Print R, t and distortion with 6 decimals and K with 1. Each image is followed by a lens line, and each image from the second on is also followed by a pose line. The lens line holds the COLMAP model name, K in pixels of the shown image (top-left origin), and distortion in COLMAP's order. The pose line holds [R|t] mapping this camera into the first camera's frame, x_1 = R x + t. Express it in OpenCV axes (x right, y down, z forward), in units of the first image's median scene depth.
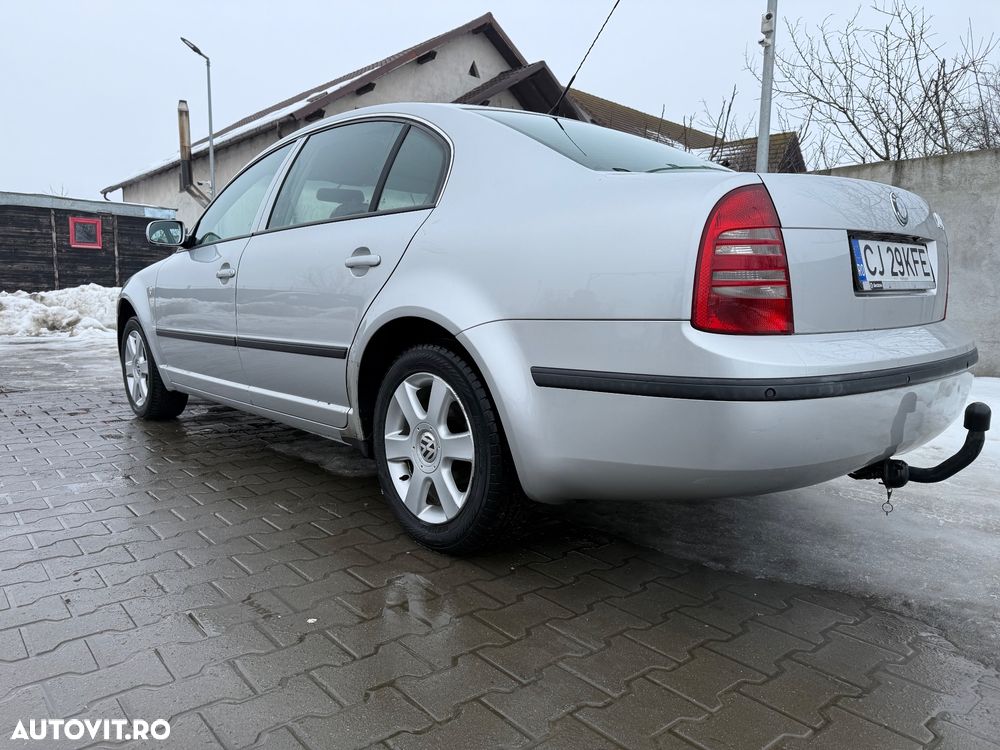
lens RADIAL K [[701.7, 0, 498.0], [0, 701.7, 381.4], [0, 0, 1]] dist [0.007938, -0.009362]
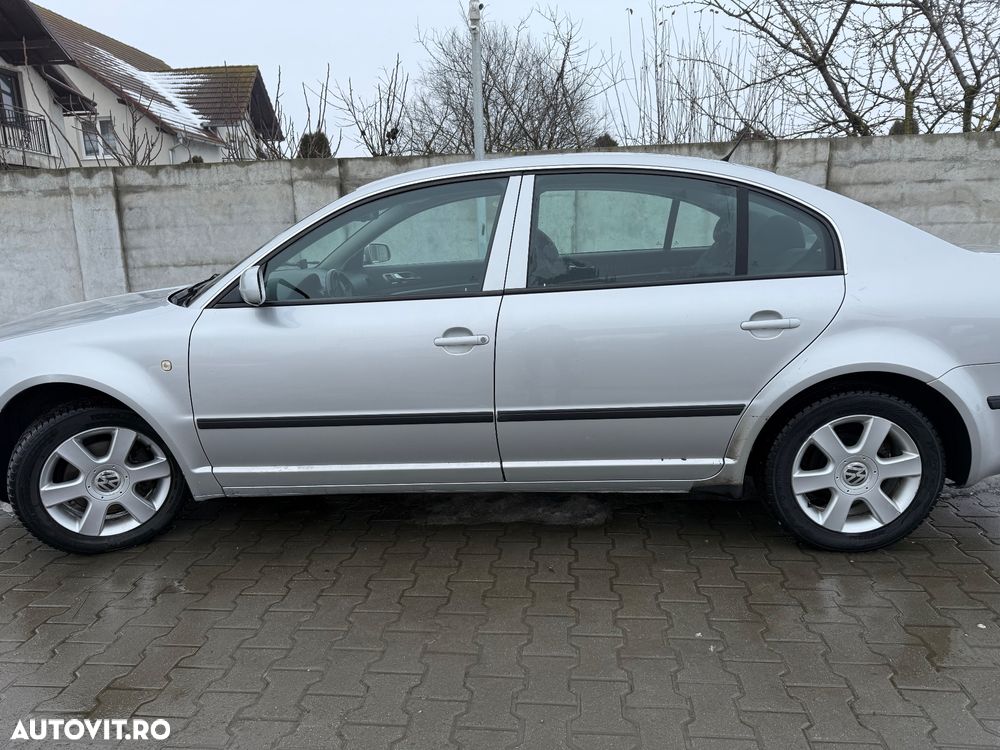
lens RADIAL K [[701.7, 0, 498.0], [0, 701.7, 381.4], [0, 0, 1]] dist [0.007938, -0.009362]
pose [[0.715159, -0.185666, 0.673852, -0.885499], [0.118868, 0.982338, 0.144508, -0.209010], [-0.688781, -0.023247, 0.724597, 0.360931]]
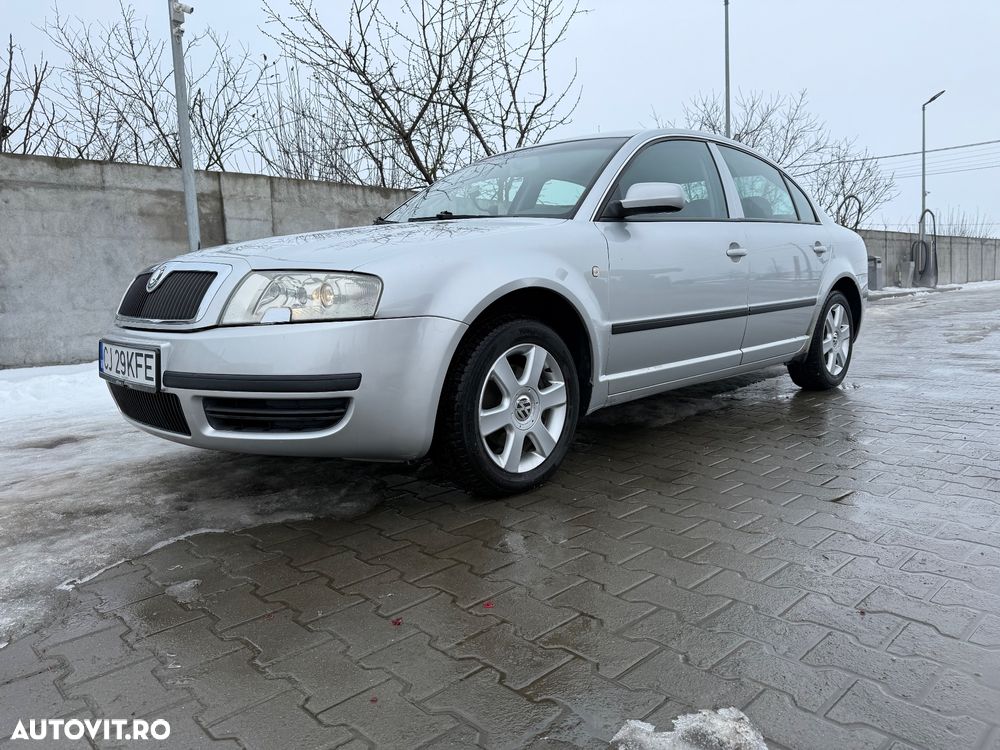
lens RADIAL K [[709.2, 0, 496.0], [0, 709.2, 373.1], [0, 0, 1]] dist [0.020110, -0.006415]
pose [[-0.042273, -0.130402, 0.990560, -1.432003], [0.151384, 0.979163, 0.135363, -0.167073], [-0.987571, 0.155677, -0.021652, 1.354776]]
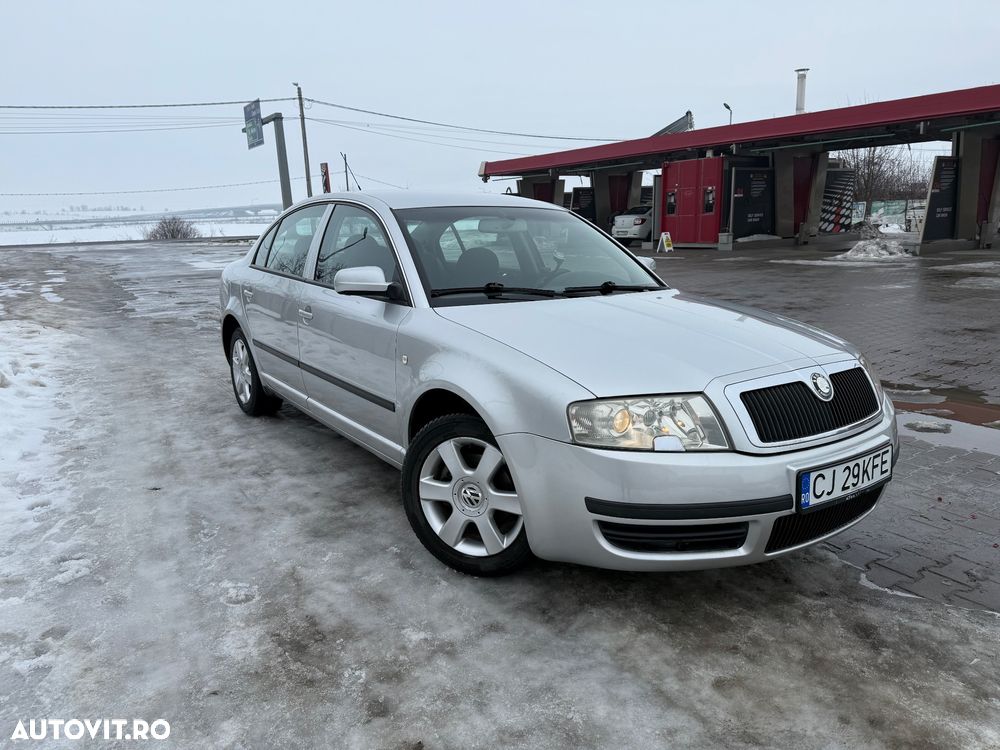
lens RADIAL K [[701.7, 0, 498.0], [0, 701.7, 381.4], [0, 0, 1]] dist [0.007938, -0.009362]
pose [[-0.990983, -0.030891, 0.130379, -0.414011], [0.014561, 0.942468, 0.333978, -0.470435], [-0.133195, 0.332865, -0.933520, 2.404446]]
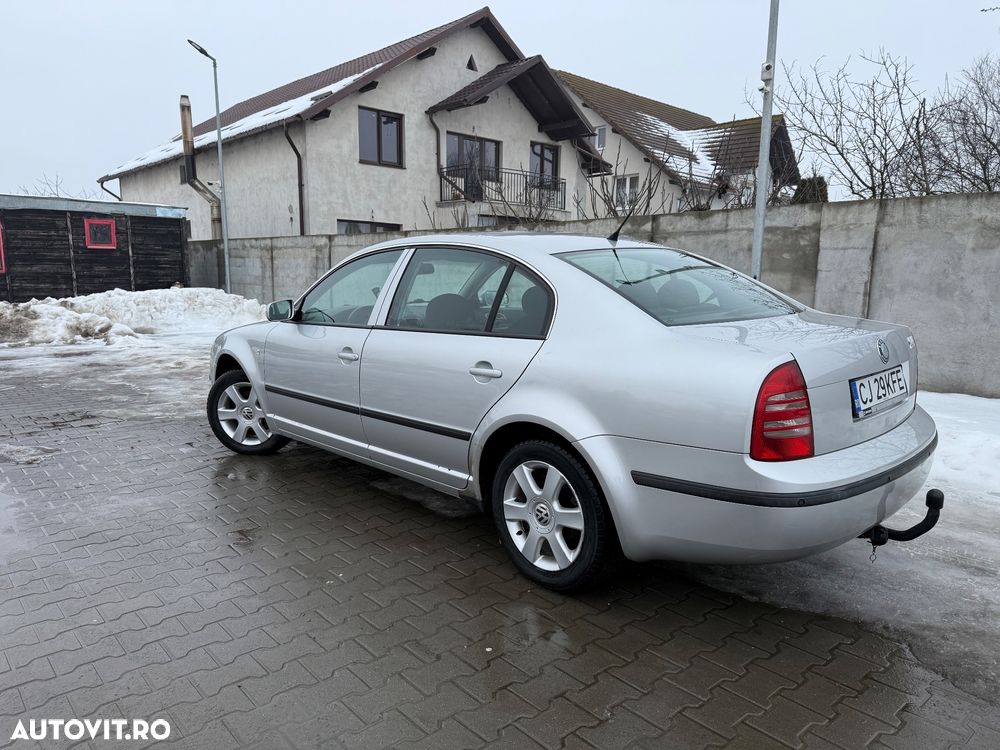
lens RADIAL K [[701.7, 0, 498.0], [0, 701.7, 381.4], [0, 0, 1]] dist [0.007938, -0.009362]
pose [[0.999723, -0.012353, 0.020042, -0.139467], [0.011541, 0.999129, 0.040090, -0.147624], [-0.020520, -0.039848, 0.998995, -0.238204]]
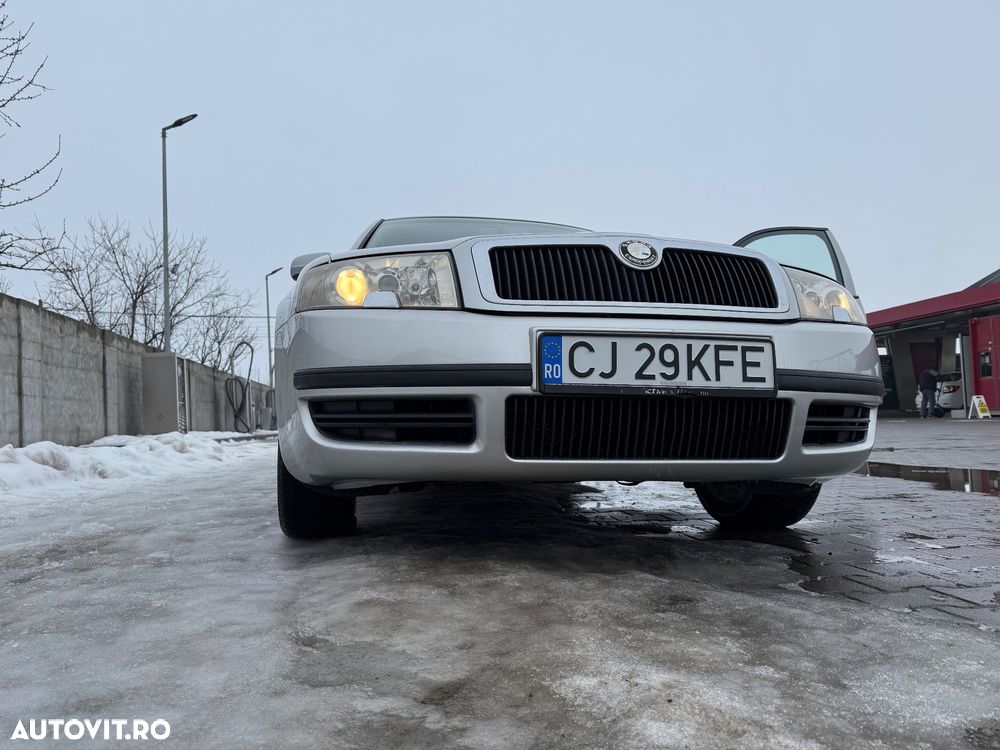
lens RADIAL K [[701.7, 0, 498.0], [0, 701.7, 381.4], [0, 0, 1]] dist [0.007938, -0.009362]
pose [[-0.846041, 0.027906, 0.532388, -0.843941], [0.062152, 0.996982, 0.046510, -0.152461], [-0.529483, 0.072438, -0.845222, 2.194728]]
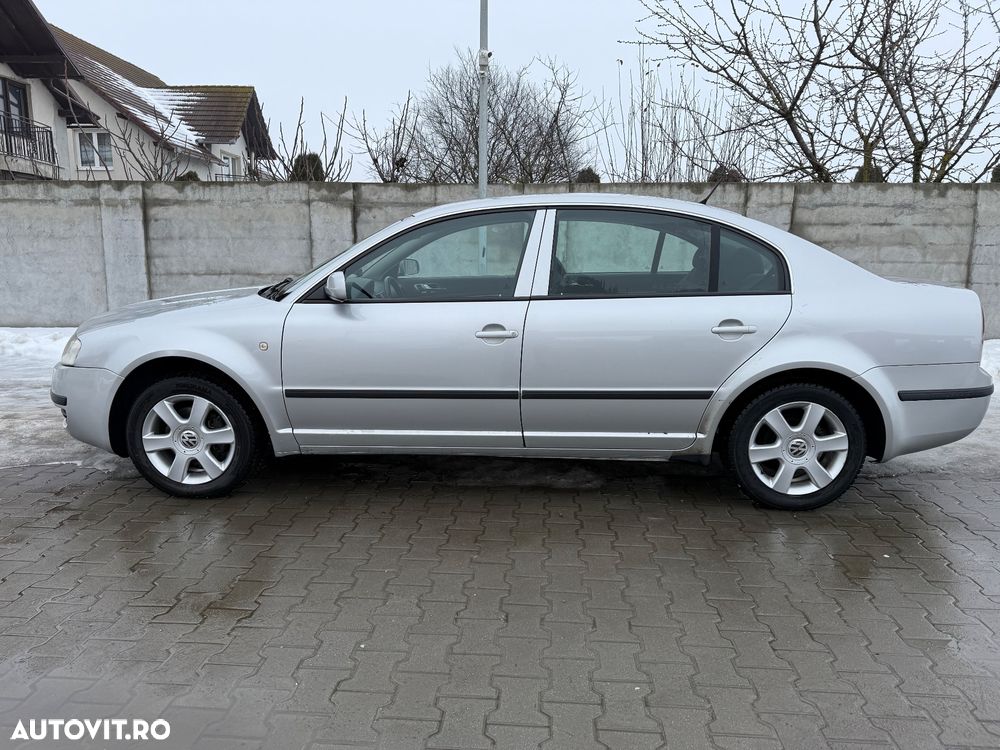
lens RADIAL K [[697.4, 0, 494.6], [0, 697.4, 376.8], [0, 0, 1]] dist [0.033802, -0.038681]
pose [[0.698822, -0.135157, 0.702411, -1.097896], [0.082862, 0.990671, 0.108185, -0.193391], [-0.710480, -0.017399, 0.703502, 0.250645]]
